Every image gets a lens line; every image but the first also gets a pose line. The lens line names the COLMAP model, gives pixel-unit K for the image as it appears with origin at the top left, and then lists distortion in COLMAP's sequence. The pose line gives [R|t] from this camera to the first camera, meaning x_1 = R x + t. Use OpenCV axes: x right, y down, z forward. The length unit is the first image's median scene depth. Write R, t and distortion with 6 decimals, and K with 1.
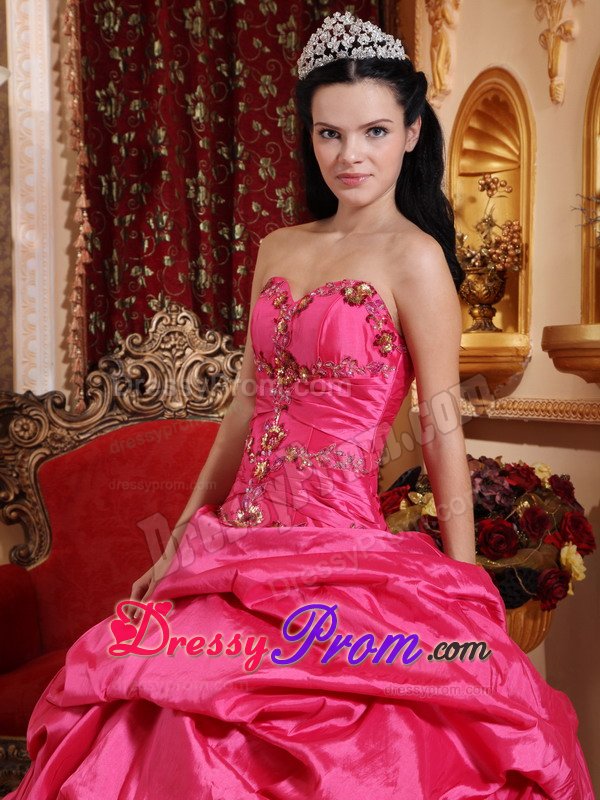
lens RADIAL K [[1318.6, 0, 308.7], [0, 1318.6, 444.1], [0, 0, 1]] dist [0.118438, 0.063816]
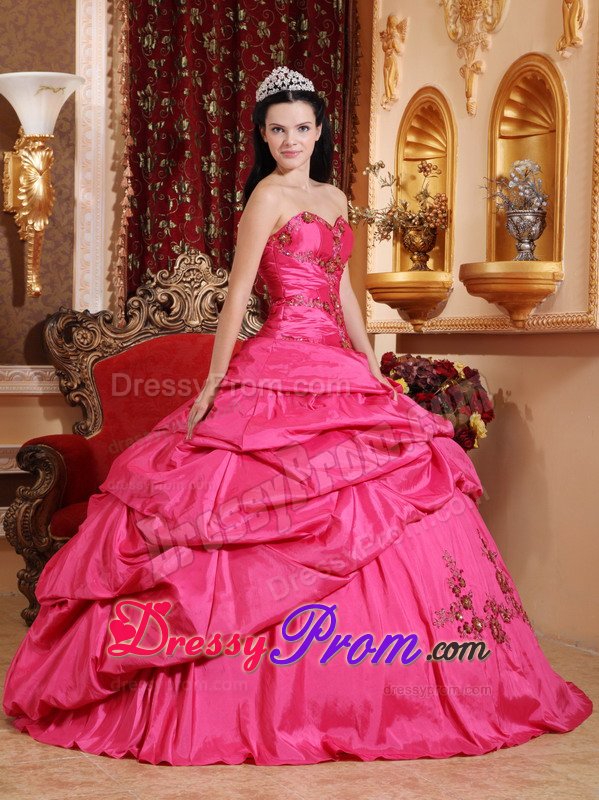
lens RADIAL K [[1504.4, 0, 293.8], [0, 1504.4, 402.8], [0, 0, 1]] dist [0.081447, 0.013312]
pose [[0.998622, 0.016210, 0.049913, -0.073698], [-0.015012, 0.999592, -0.024284, 0.088340], [-0.050287, 0.023501, 0.998458, -0.544267]]
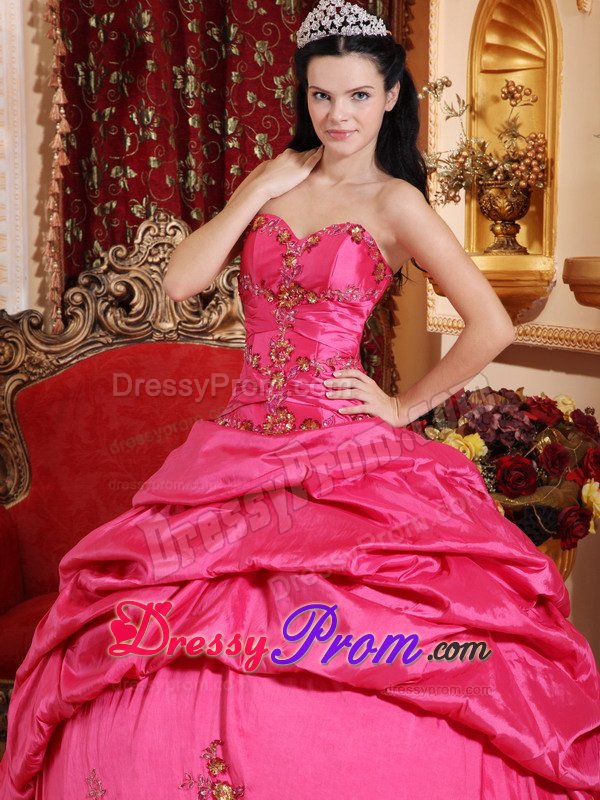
lens RADIAL K [[2114.7, 0, 300.0], [0, 2114.7, 400.0], [0, 0, 1]] dist [0.392919, -0.092519]
pose [[0.999751, -0.001549, 0.022258, -0.041175], [0.000514, 0.998922, 0.046414, -0.045827], [-0.022306, -0.046391, 0.998674, -0.446232]]
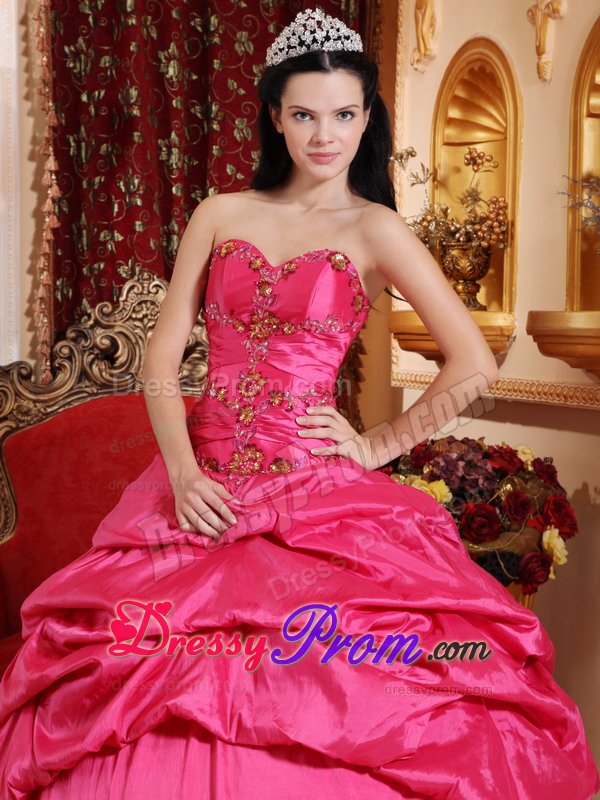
lens RADIAL K [[1548.7, 0, 299.9], [0, 1548.7, 410.2], [0, 0, 1]] dist [0.205637, -0.194193]
pose [[0.999450, 0.009515, 0.031768, -0.025107], [-0.009980, 0.999845, 0.014513, -0.023081], [-0.031625, -0.014822, 0.999390, -0.134487]]
